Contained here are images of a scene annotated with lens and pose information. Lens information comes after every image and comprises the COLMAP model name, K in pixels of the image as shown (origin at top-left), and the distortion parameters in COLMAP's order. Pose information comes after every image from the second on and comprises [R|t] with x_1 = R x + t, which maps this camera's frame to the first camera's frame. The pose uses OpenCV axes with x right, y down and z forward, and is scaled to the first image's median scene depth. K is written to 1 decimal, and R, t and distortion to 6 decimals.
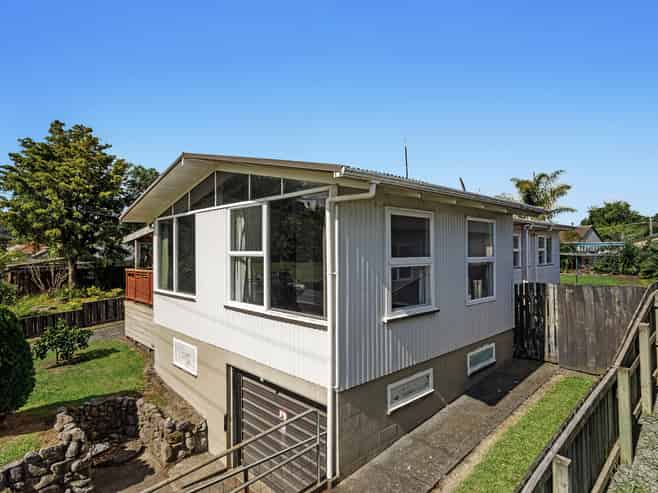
lens RADIAL K [[371.3, 0, 329.0], [0, 371.3, 246.5], [0, 0, 1]] dist [0.002682, 0.000082]
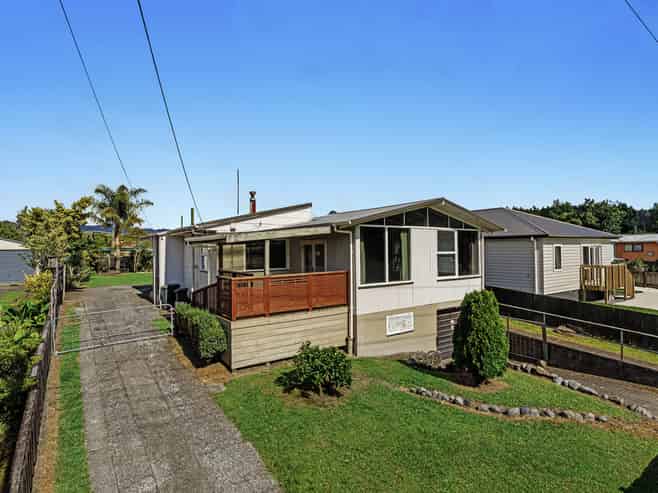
lens RADIAL K [[371.3, 0, 329.0], [0, 371.3, 246.5], [0, 0, 1]] dist [0.002682, 0.000082]
pose [[0.132151, 0.017182, 0.991081, -2.275744], [-0.001222, 0.999852, -0.017171, 0.019866], [-0.991229, 0.001058, 0.132153, 1.307998]]
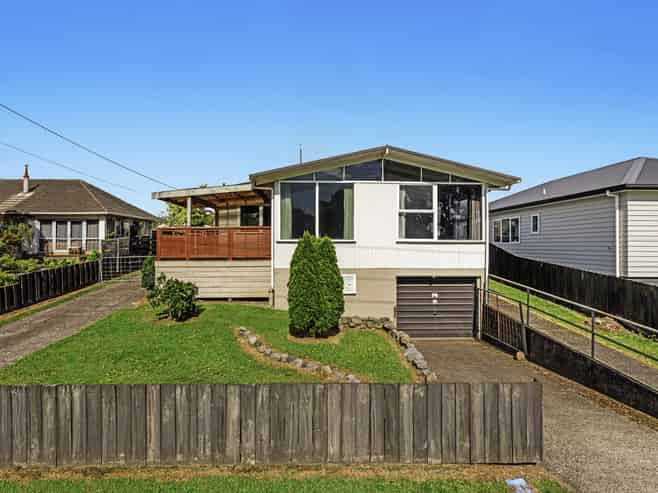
lens RADIAL K [[371.3, 0, 329.0], [0, 371.3, 246.5], [0, 0, 1]] dist [0.002682, 0.000082]
pose [[0.660774, 0.013266, 0.750468, -1.746777], [-0.017332, 0.999847, -0.002413, 0.191679], [-0.750385, -0.011413, 0.660902, 0.120909]]
